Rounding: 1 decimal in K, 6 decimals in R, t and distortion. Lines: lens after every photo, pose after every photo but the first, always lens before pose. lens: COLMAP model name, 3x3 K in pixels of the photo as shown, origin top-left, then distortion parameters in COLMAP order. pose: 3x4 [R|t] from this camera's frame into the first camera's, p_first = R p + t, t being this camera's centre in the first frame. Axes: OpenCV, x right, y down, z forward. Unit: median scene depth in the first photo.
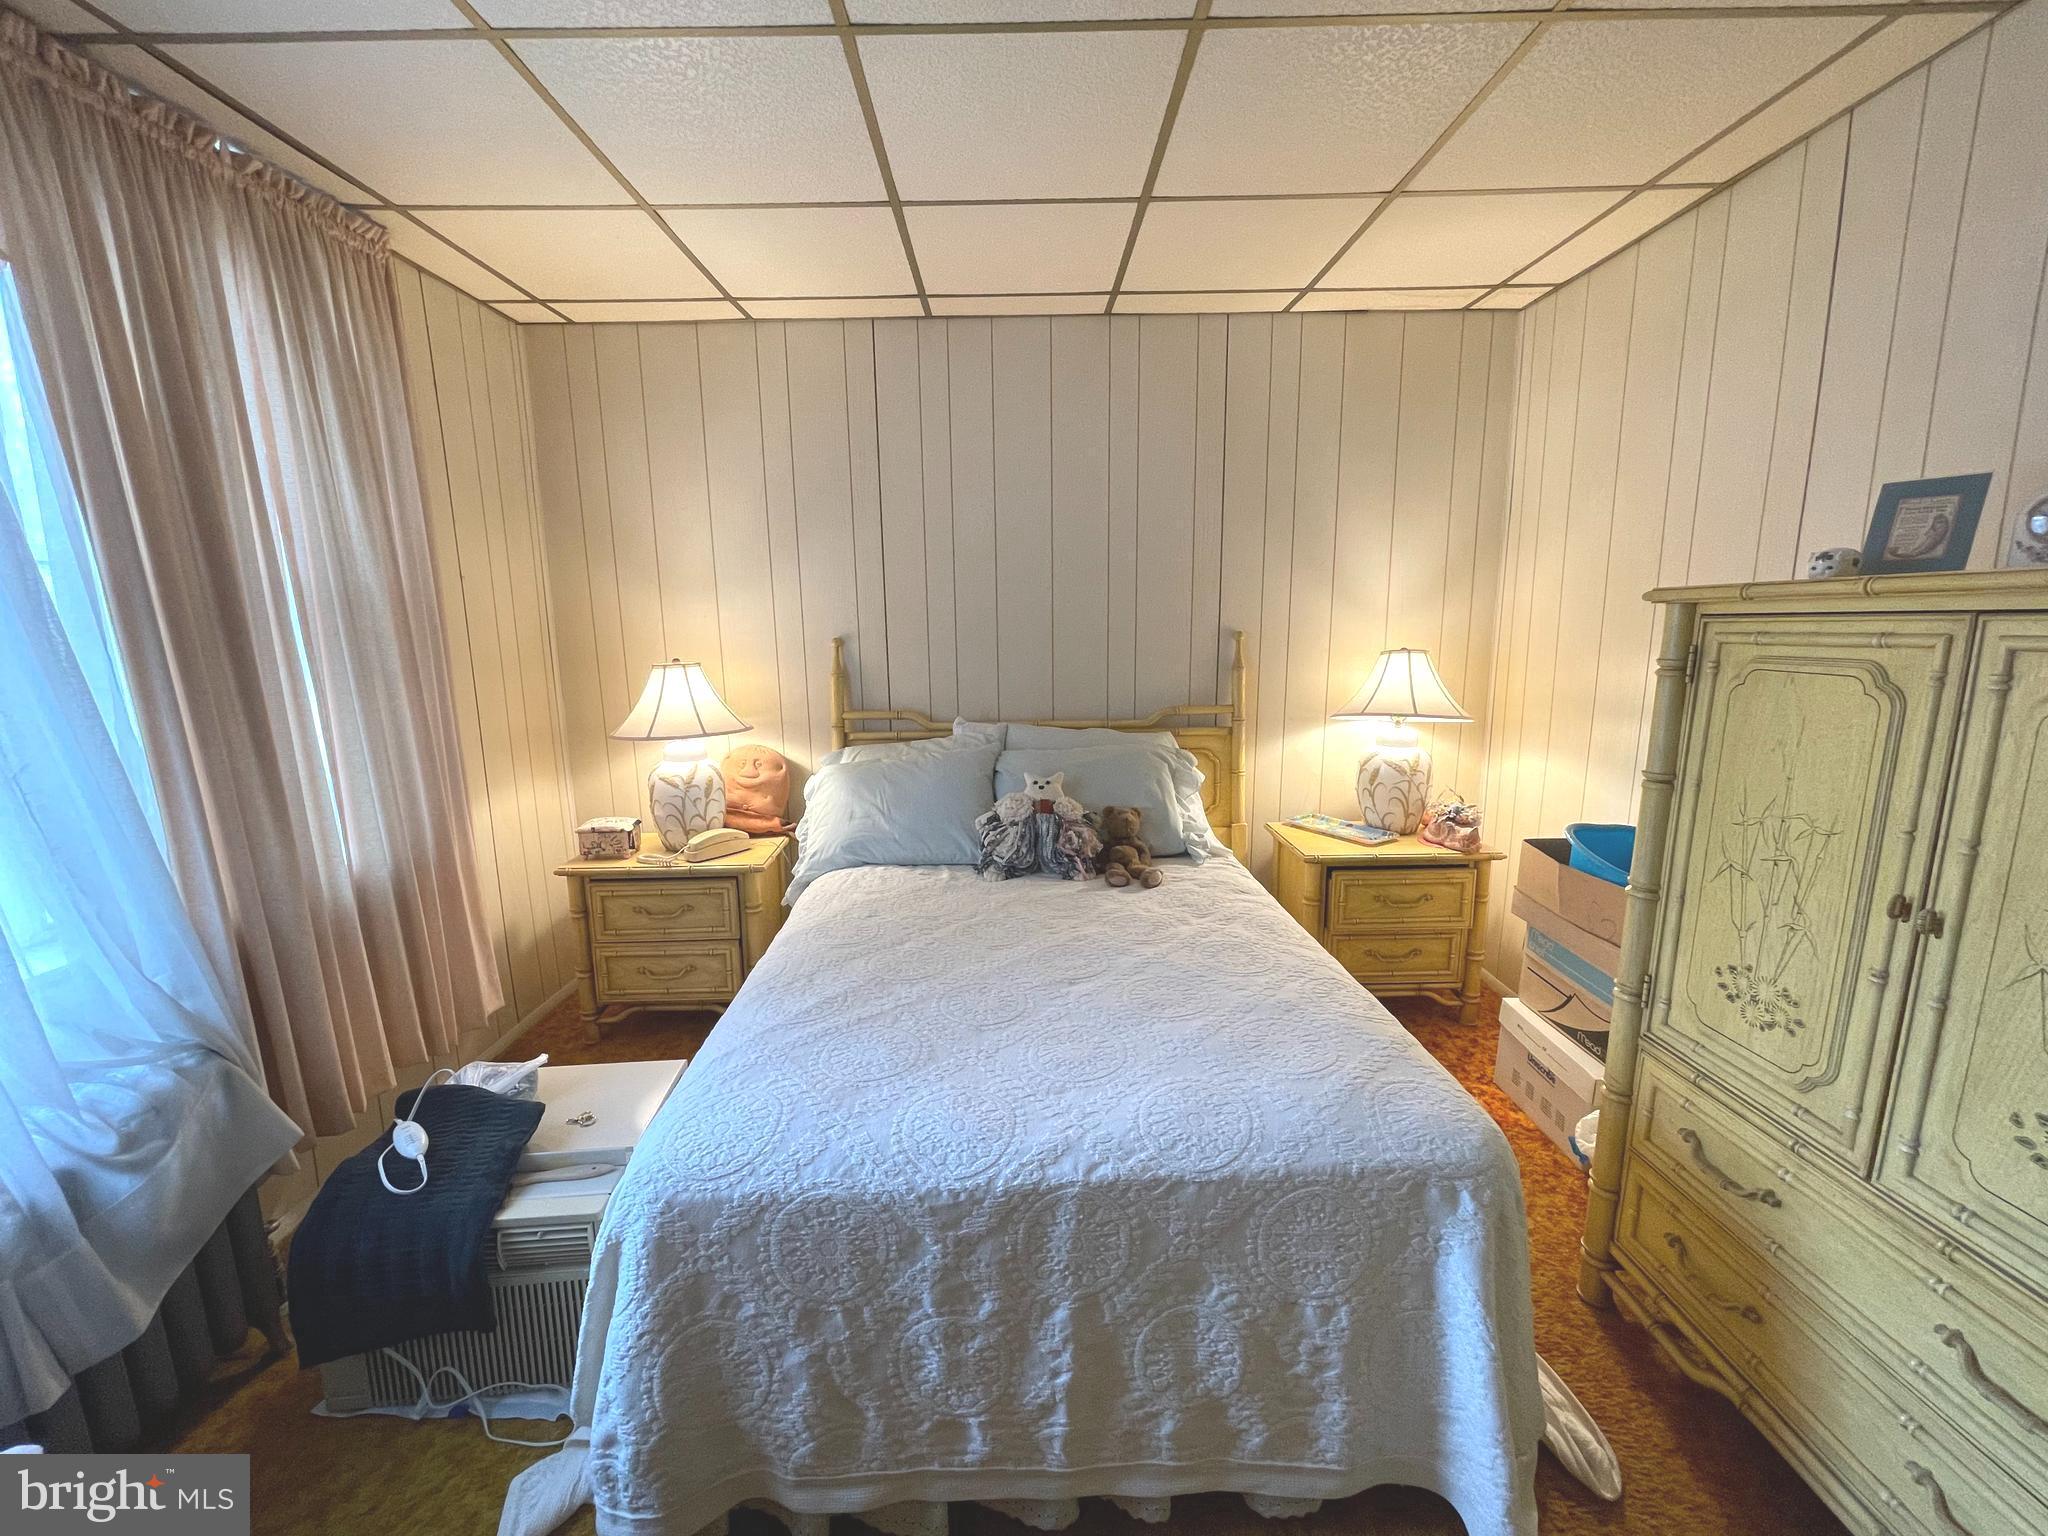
lens RADIAL K [[834.4, 0, 1018.3], [0, 834.4, 768.2], [0, 0, 1]] dist [-0.014381, 0.009809]
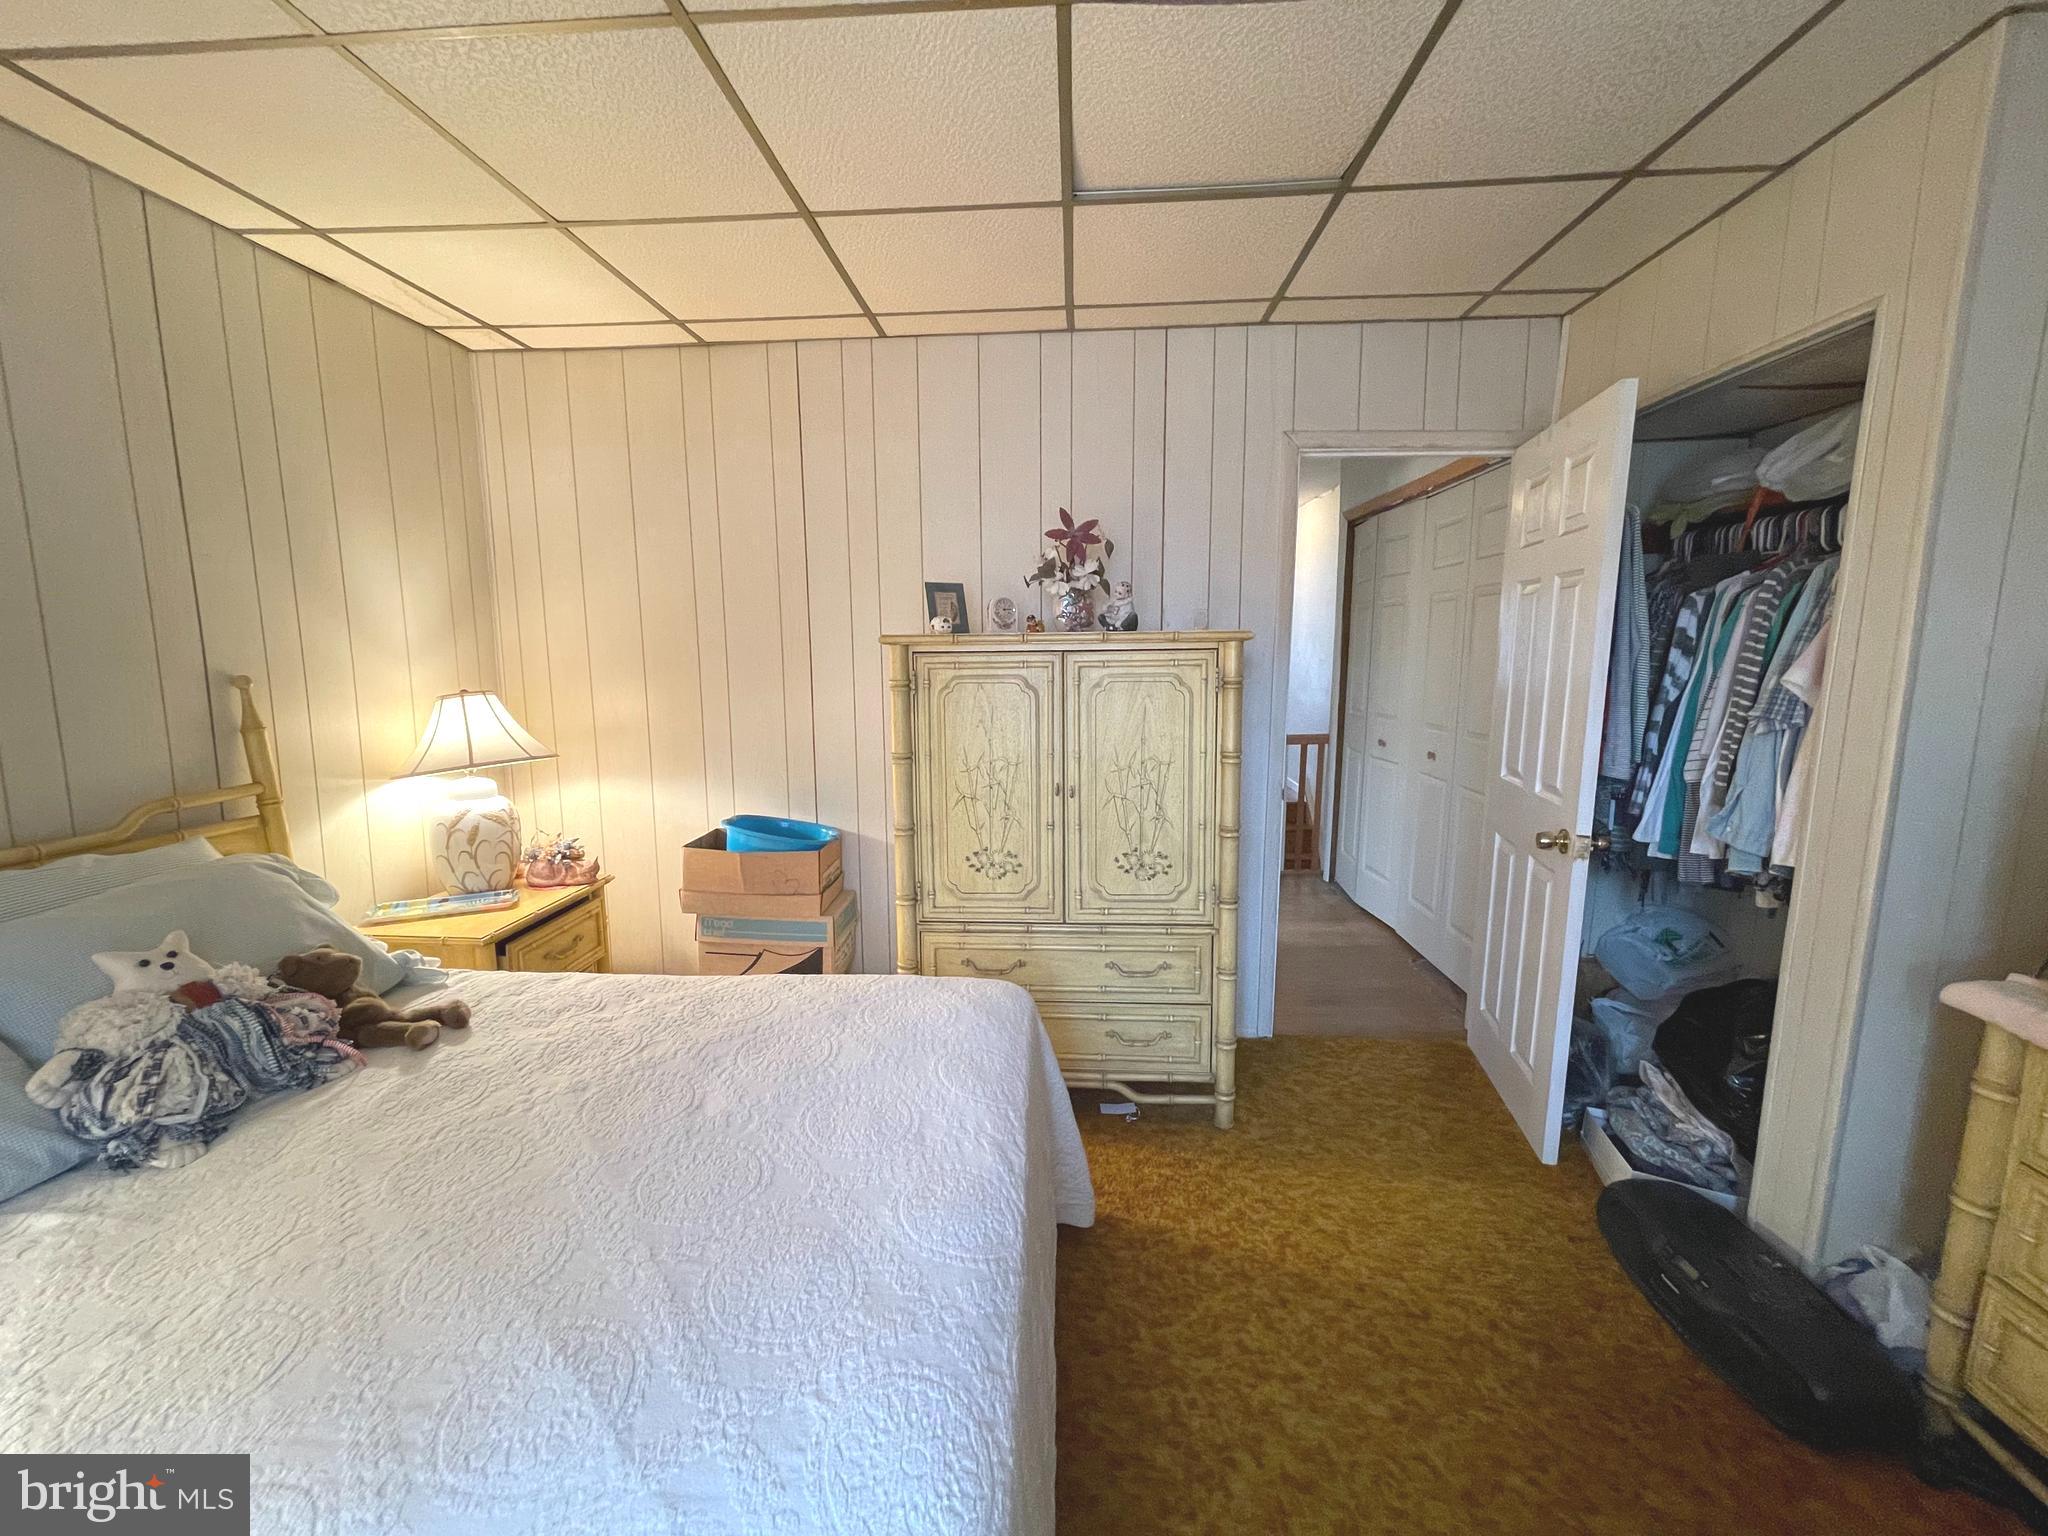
lens RADIAL K [[834.4, 0, 1018.3], [0, 834.4, 768.2], [0, 0, 1]] dist [-0.014381, 0.009809]
pose [[0.058279, -0.128061, 0.990052, -0.620478], [0.180436, 0.976756, 0.115720, -0.088456], [-0.981859, 0.171898, 0.080031, 0.543341]]
